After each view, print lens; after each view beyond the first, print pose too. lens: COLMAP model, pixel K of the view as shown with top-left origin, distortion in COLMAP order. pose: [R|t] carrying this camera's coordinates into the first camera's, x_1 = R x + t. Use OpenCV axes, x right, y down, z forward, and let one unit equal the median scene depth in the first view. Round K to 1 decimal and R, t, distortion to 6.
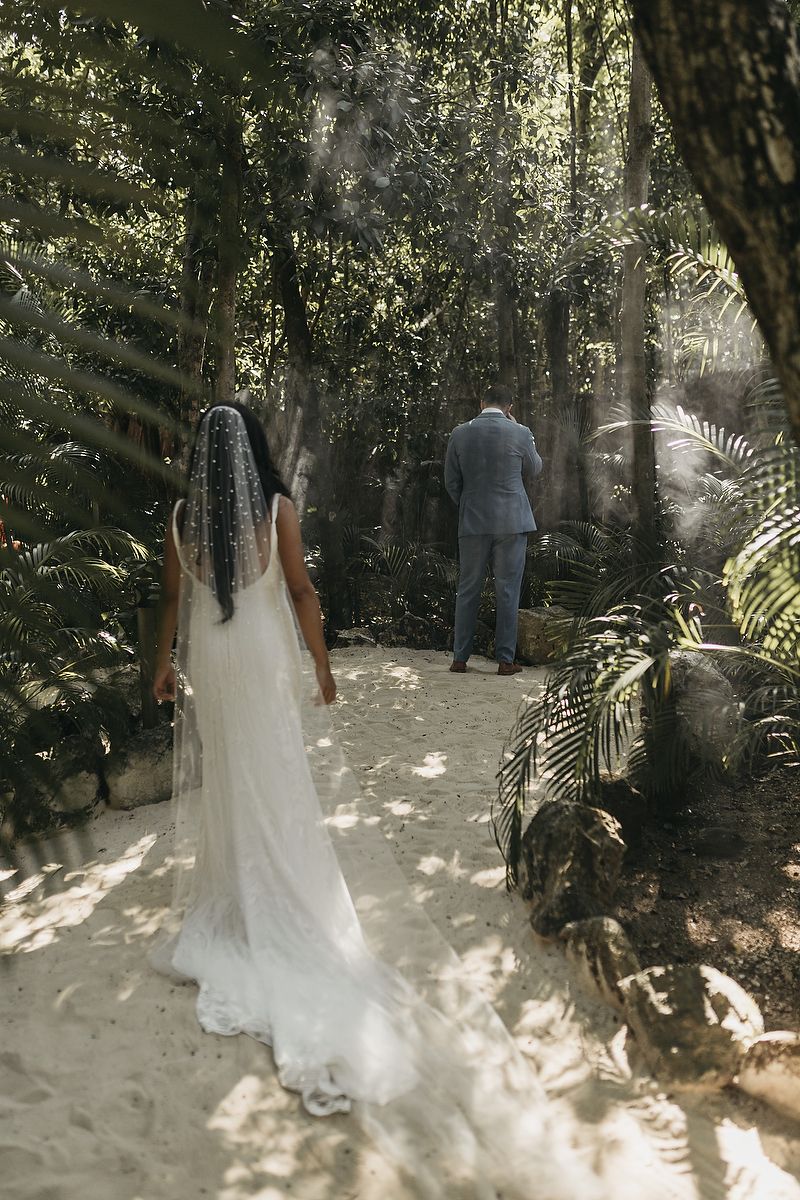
lens RADIAL K [[1181.8, 0, 400.6], [0, 1181.8, 597.9], [0, 0, 1]] dist [-0.000461, 0.000000]
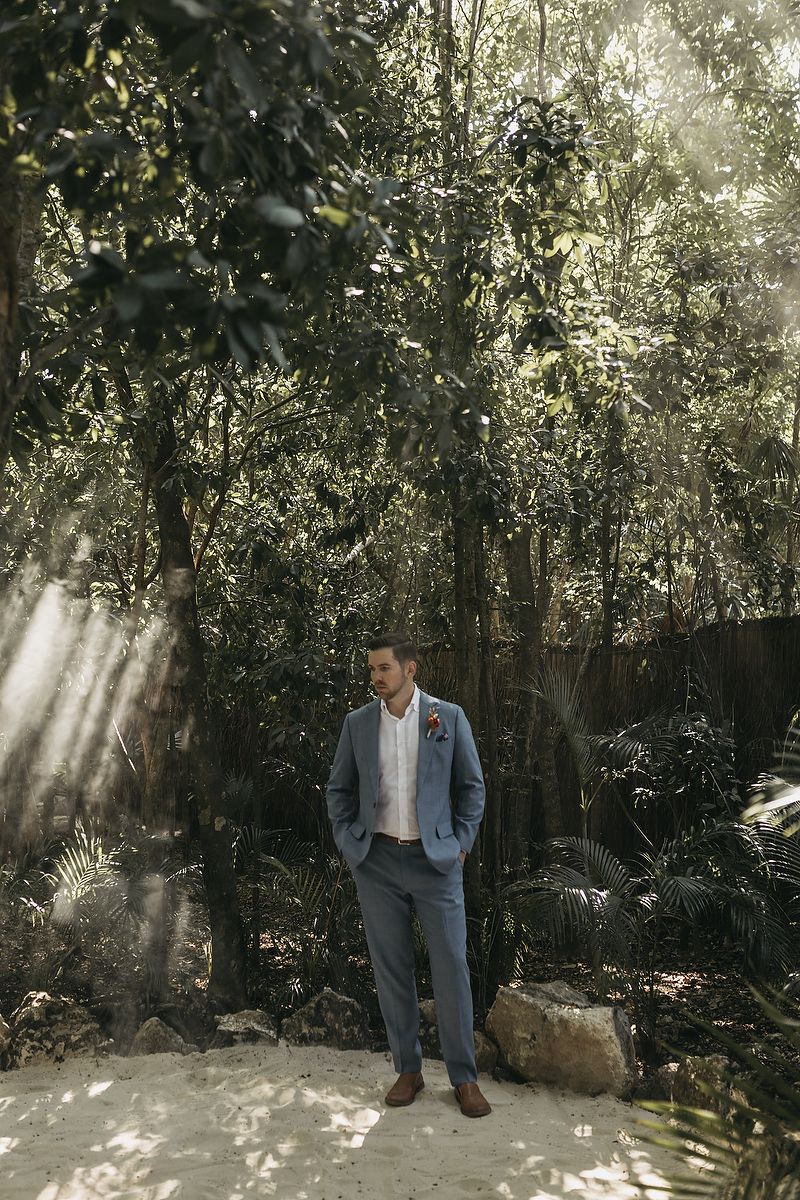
lens RADIAL K [[1181.8, 0, 399.4], [0, 1181.8, 599.1], [0, 0, 1]] dist [-0.000461, 0.000000]
pose [[0.997849, 0.012681, 0.064320, 0.000824], [-0.000012, 0.981148, -0.193256, -0.071593], [-0.065558, 0.192839, 0.979038, 0.324692]]
